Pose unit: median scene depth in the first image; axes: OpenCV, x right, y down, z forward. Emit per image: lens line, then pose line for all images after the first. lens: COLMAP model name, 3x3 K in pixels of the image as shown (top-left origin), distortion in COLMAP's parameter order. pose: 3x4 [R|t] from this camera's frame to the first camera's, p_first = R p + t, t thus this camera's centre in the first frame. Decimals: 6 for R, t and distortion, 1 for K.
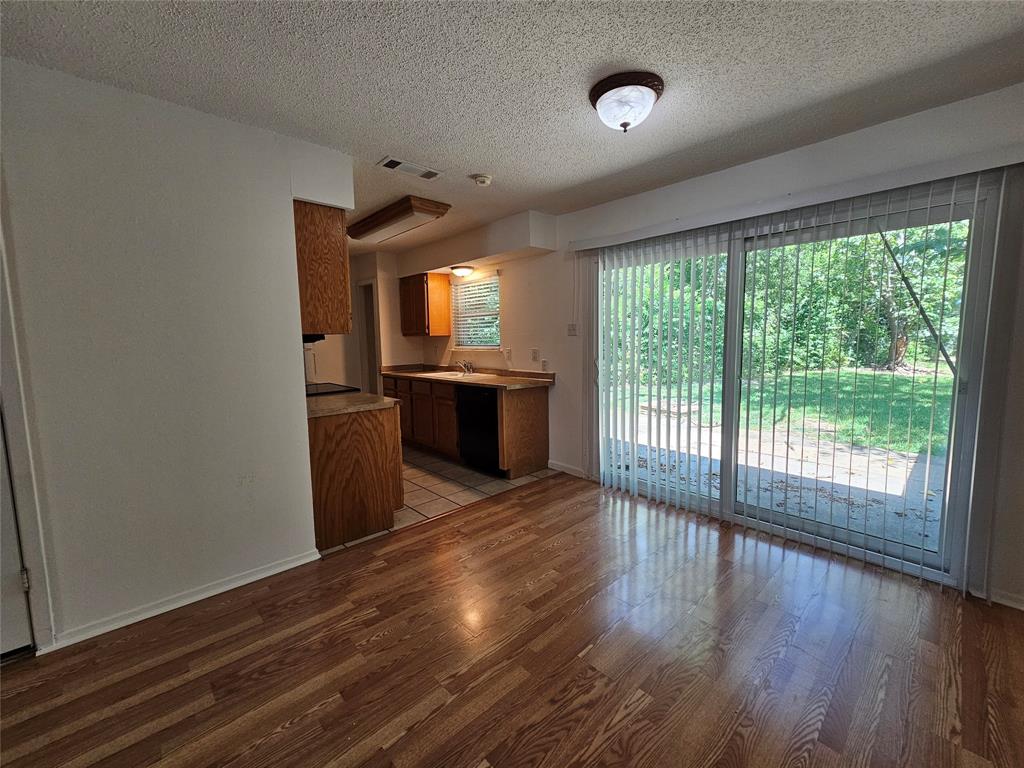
lens RADIAL K [[418.2, 0, 516.3], [0, 418.2, 380.1], [0, 0, 1]] dist [-0.000756, 0.000097]
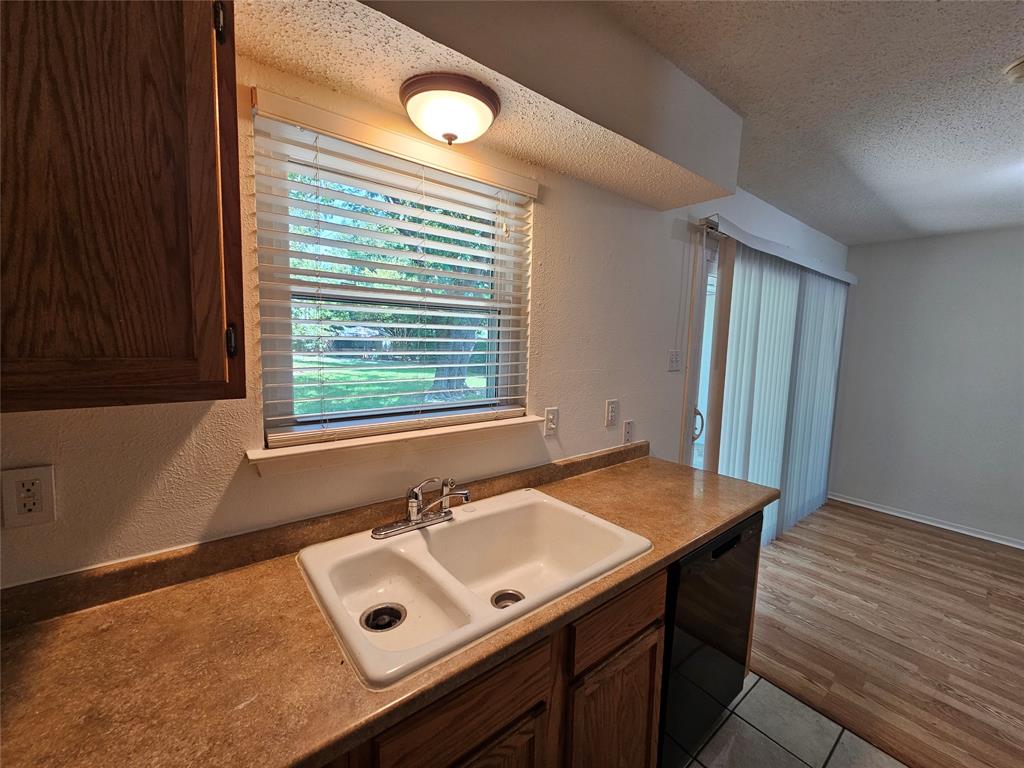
lens RADIAL K [[420.6, 0, 517.9], [0, 420.6, 380.8], [0, 0, 1]] dist [-0.000431, 0.000192]
pose [[0.071736, -0.085273, 0.993772, -0.519034], [0.070965, 0.994250, 0.080192, -0.172890], [-0.994896, 0.064770, 0.077375, 1.304332]]
